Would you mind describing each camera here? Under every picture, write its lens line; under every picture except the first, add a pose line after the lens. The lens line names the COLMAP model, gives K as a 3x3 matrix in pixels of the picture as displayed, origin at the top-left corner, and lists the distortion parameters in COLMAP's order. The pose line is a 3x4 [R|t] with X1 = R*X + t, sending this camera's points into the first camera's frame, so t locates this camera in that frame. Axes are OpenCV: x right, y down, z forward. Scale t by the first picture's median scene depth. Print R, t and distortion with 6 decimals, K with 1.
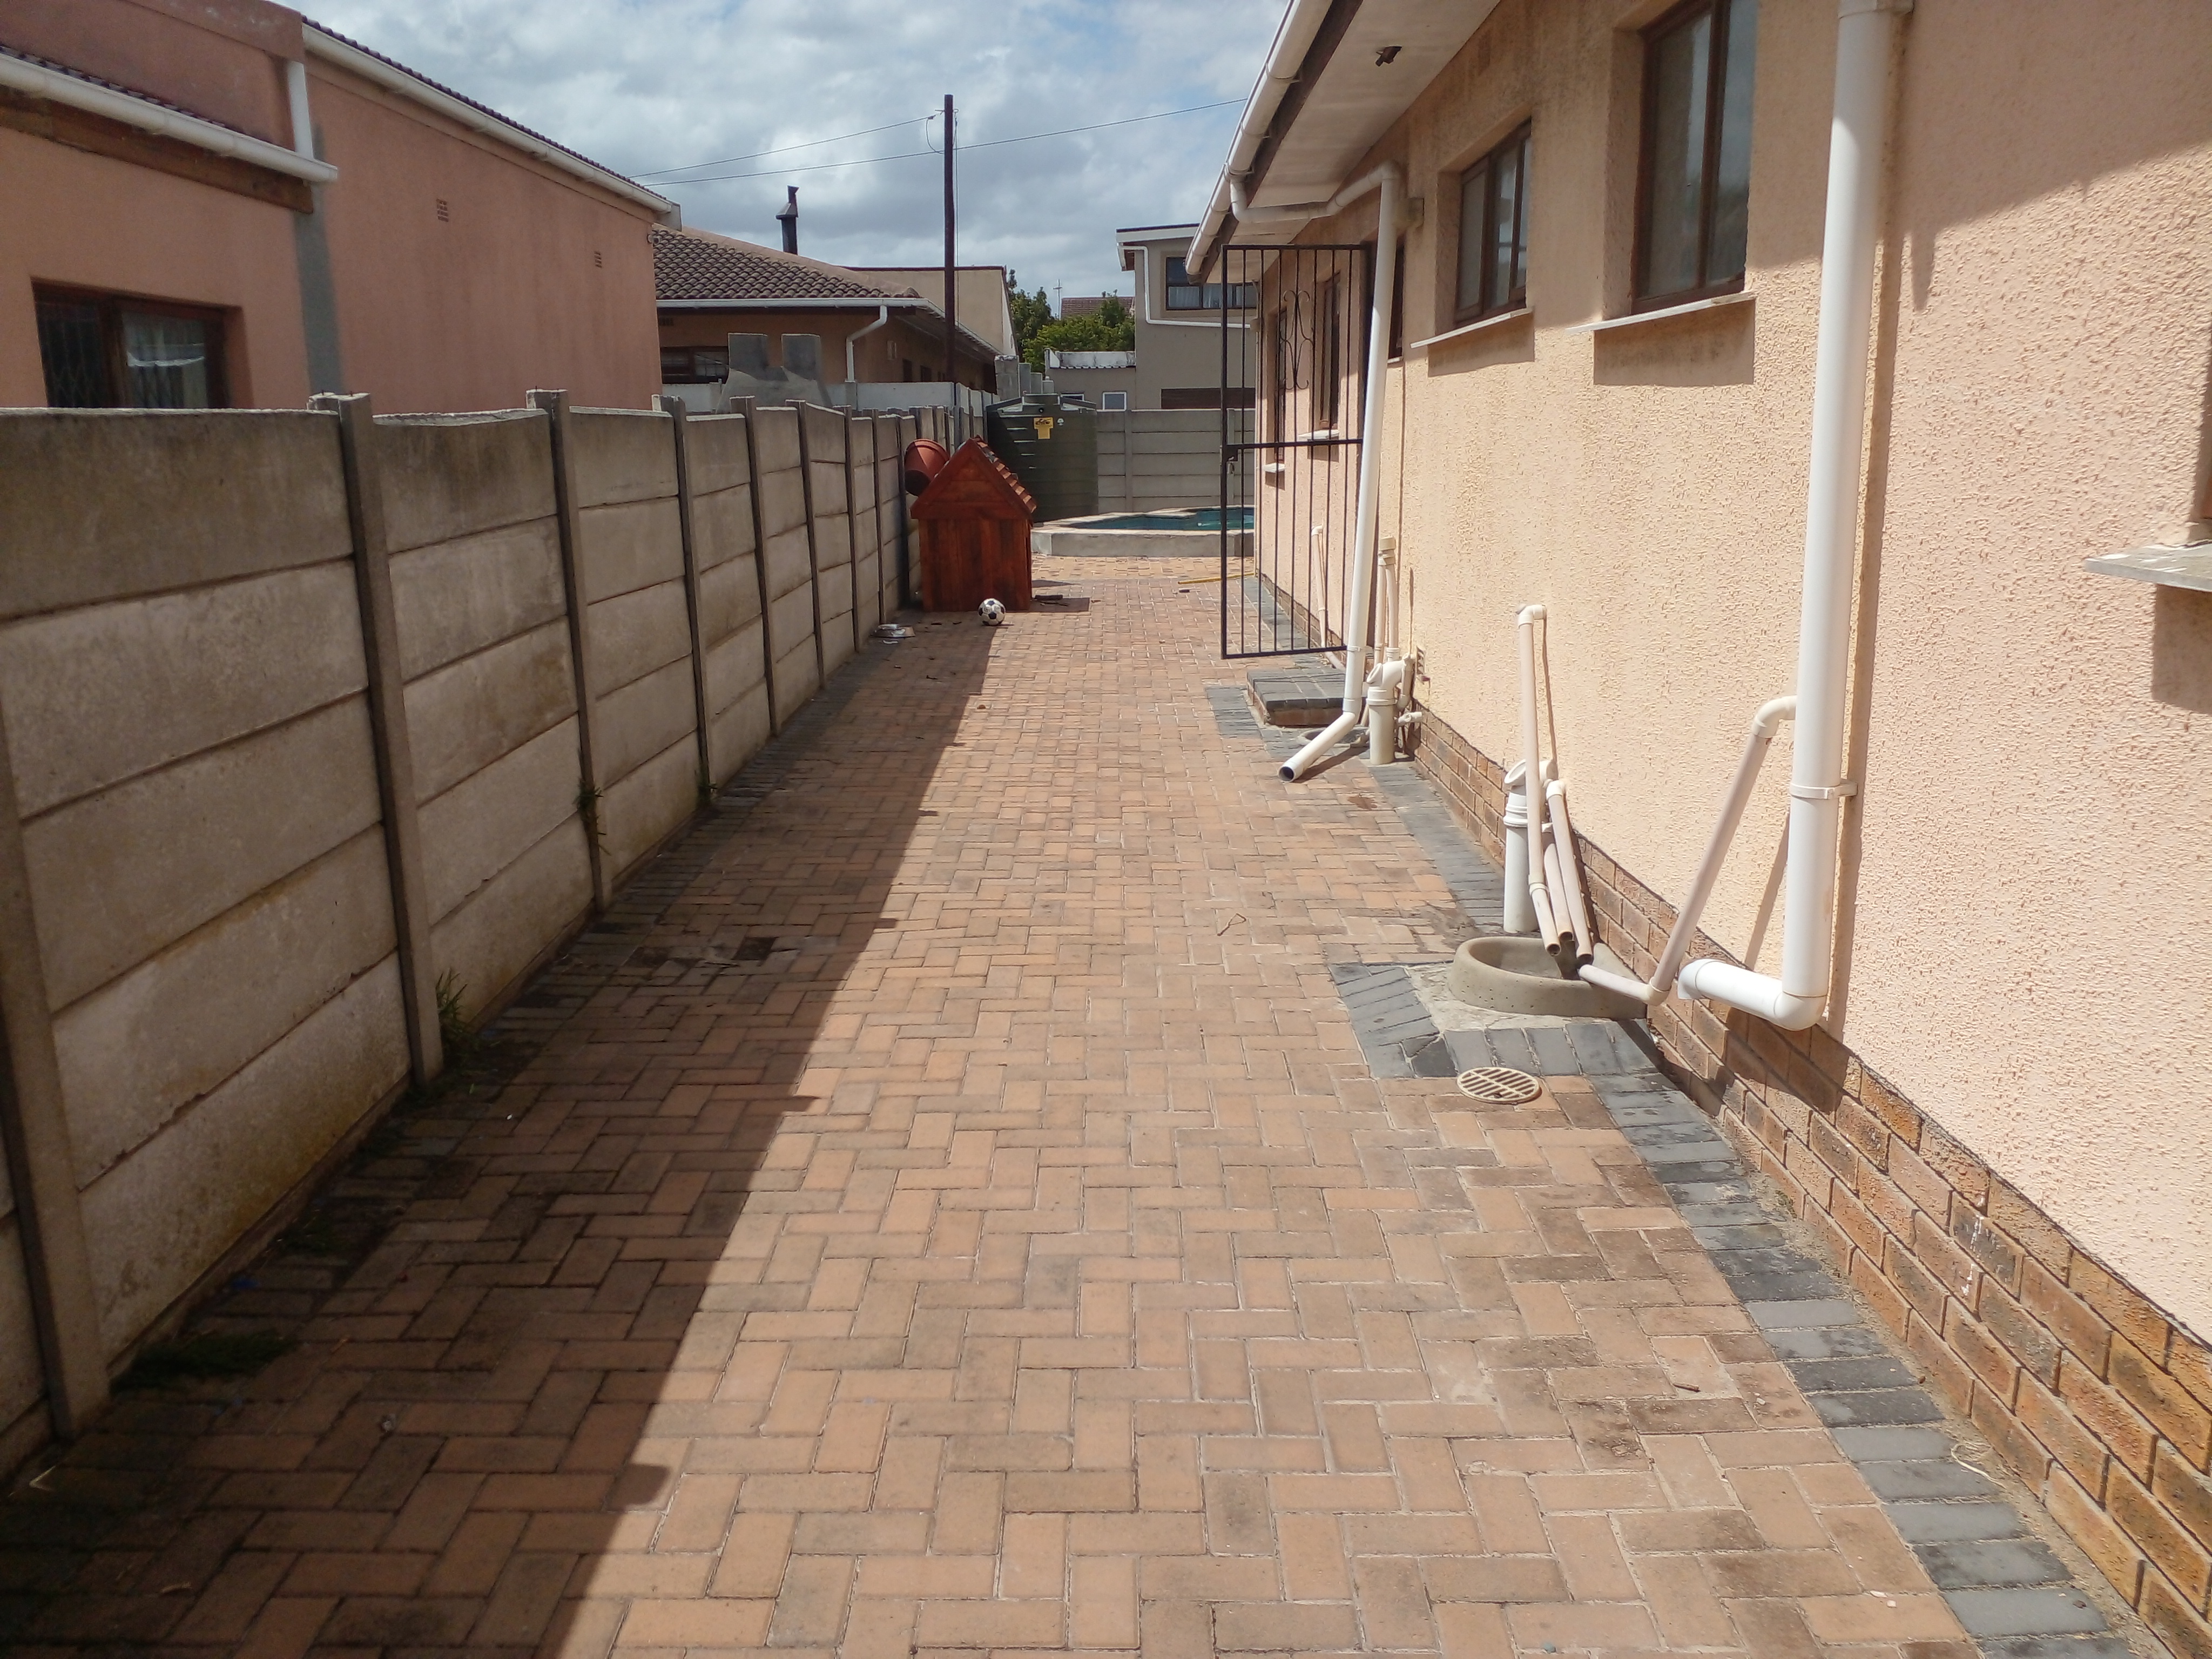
lens RADIAL K [[1795.5, 0, 1106.0], [0, 1795.5, 829.5], [0, 0, 1]] dist [-0.006672, -0.005564]
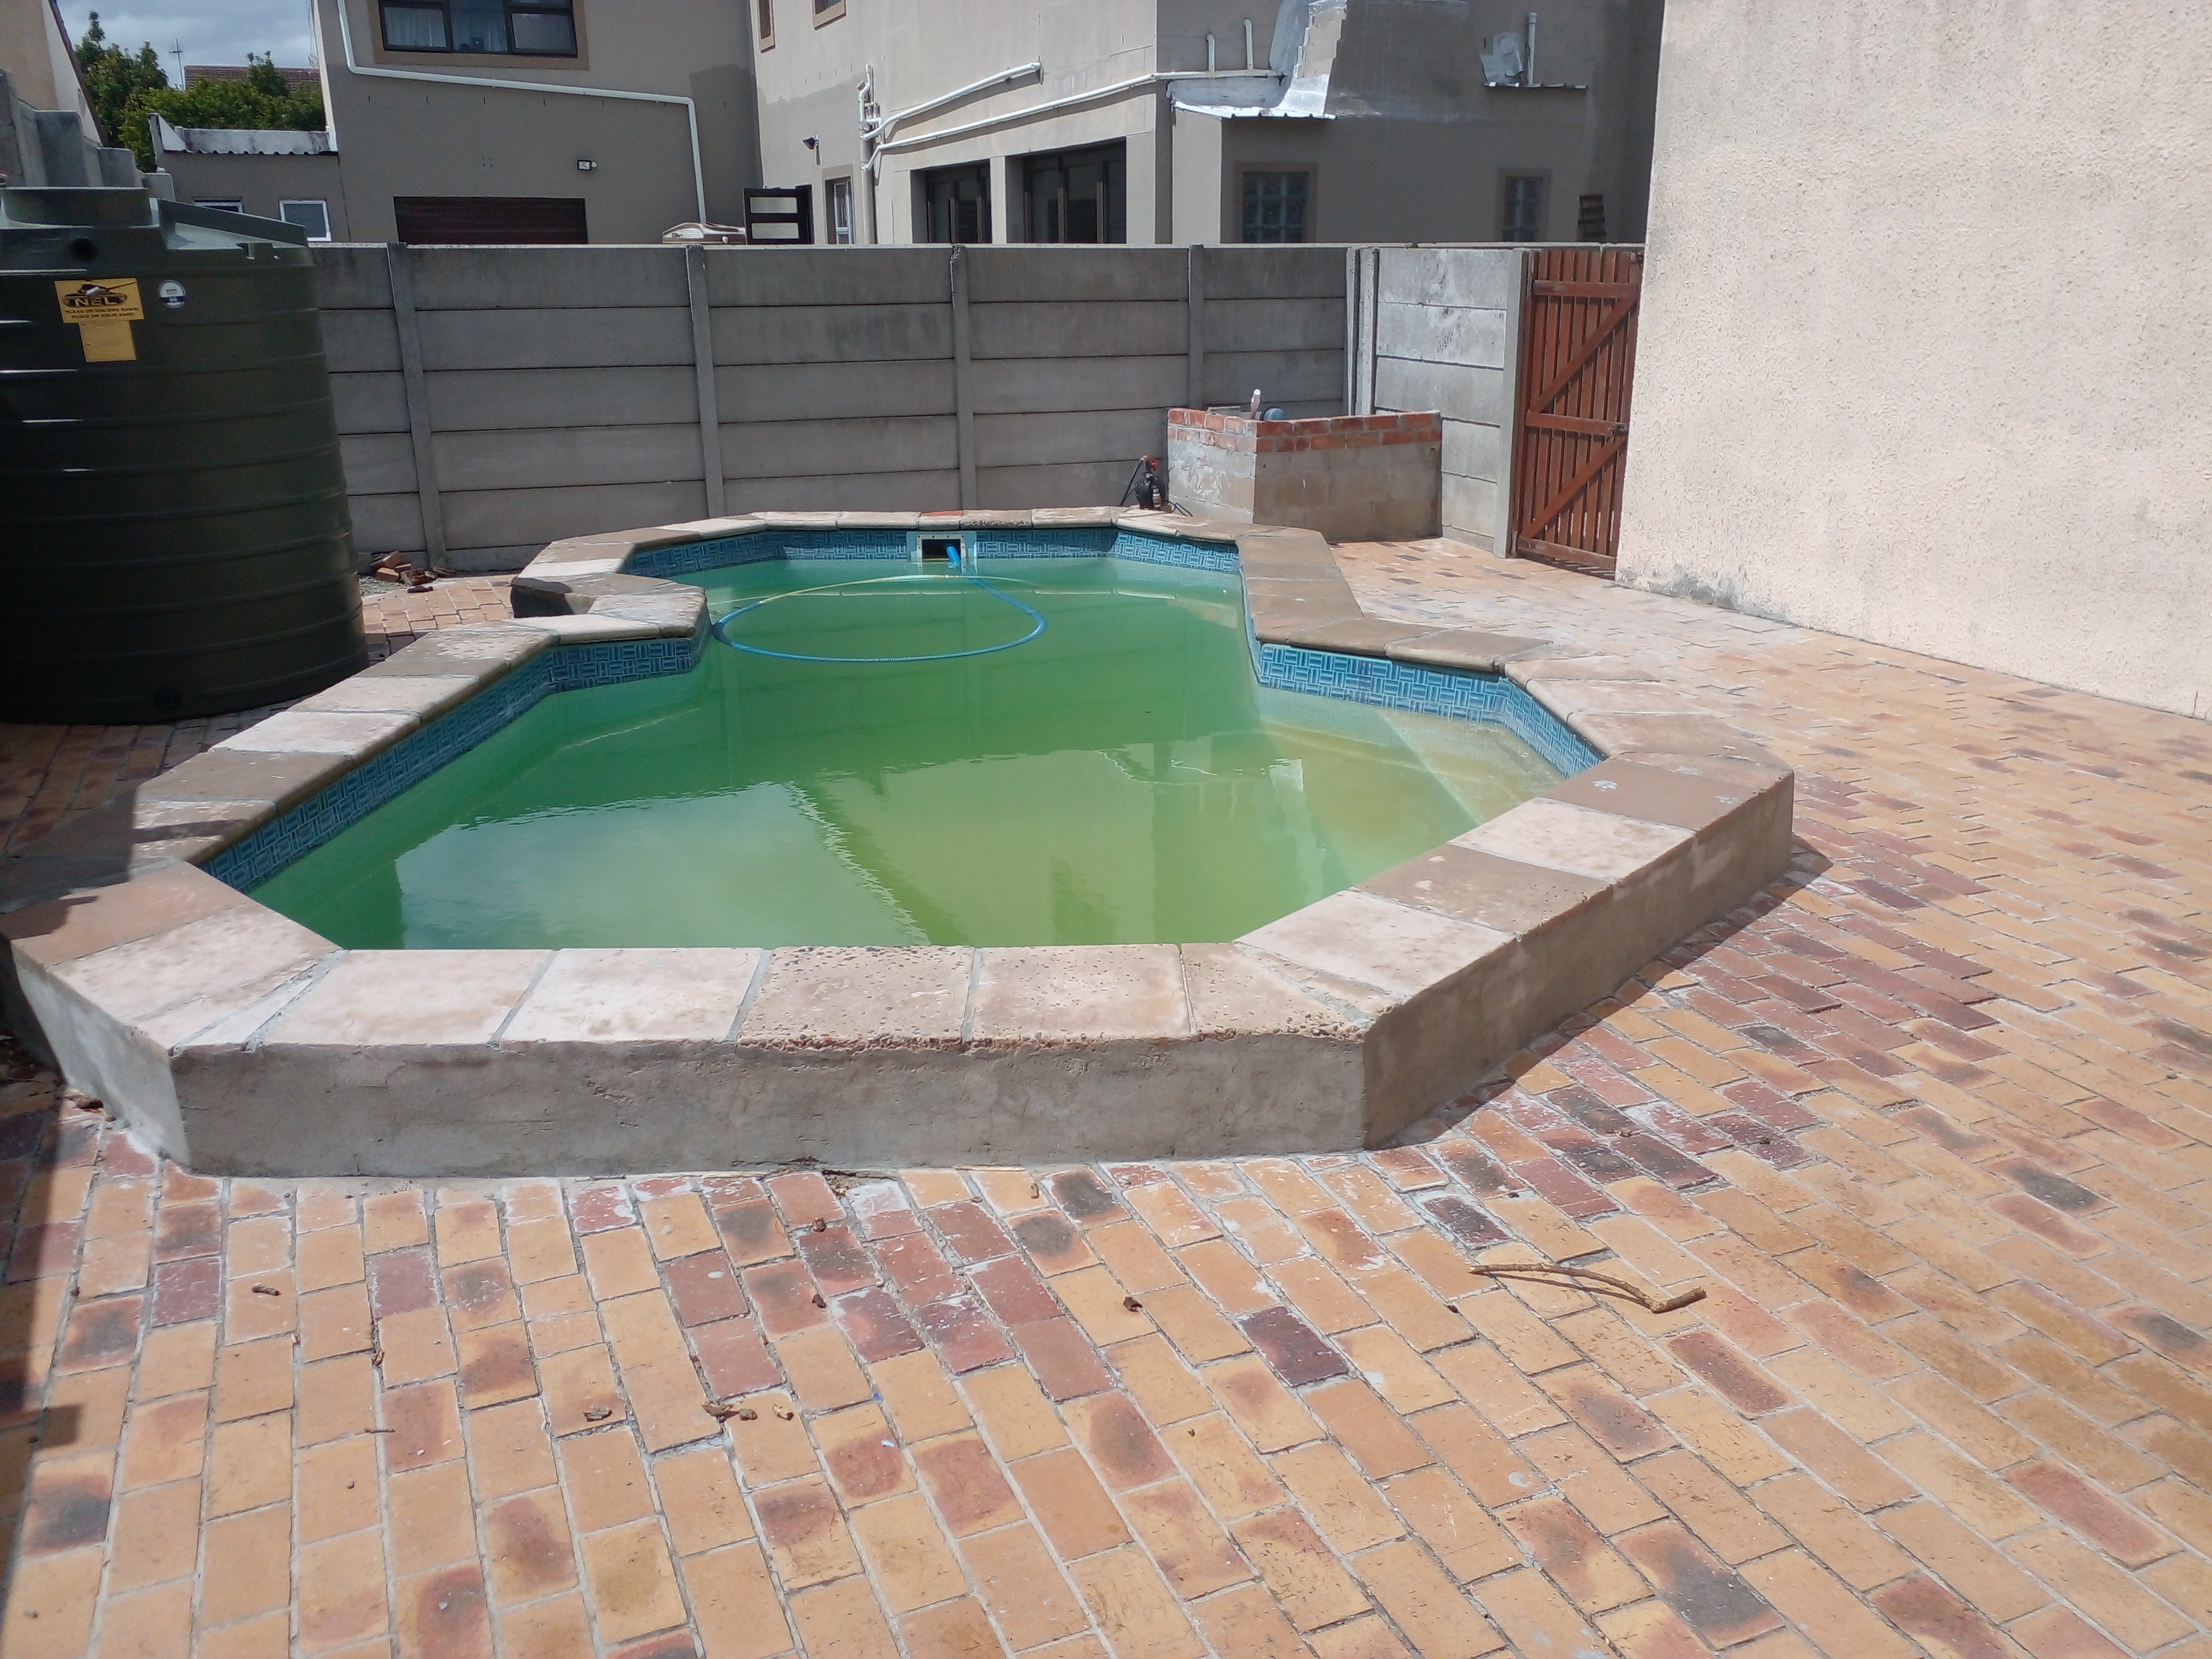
lens RADIAL K [[1795.5, 0, 1106.0], [0, 1795.5, 829.5], [0, 0, 1]] dist [-0.006672, -0.005564]
pose [[0.913414, -0.119282, 0.389160, -0.006342], [0.083031, 0.990596, 0.108745, -0.090439], [-0.398472, -0.067017, 0.914729, 0.380075]]
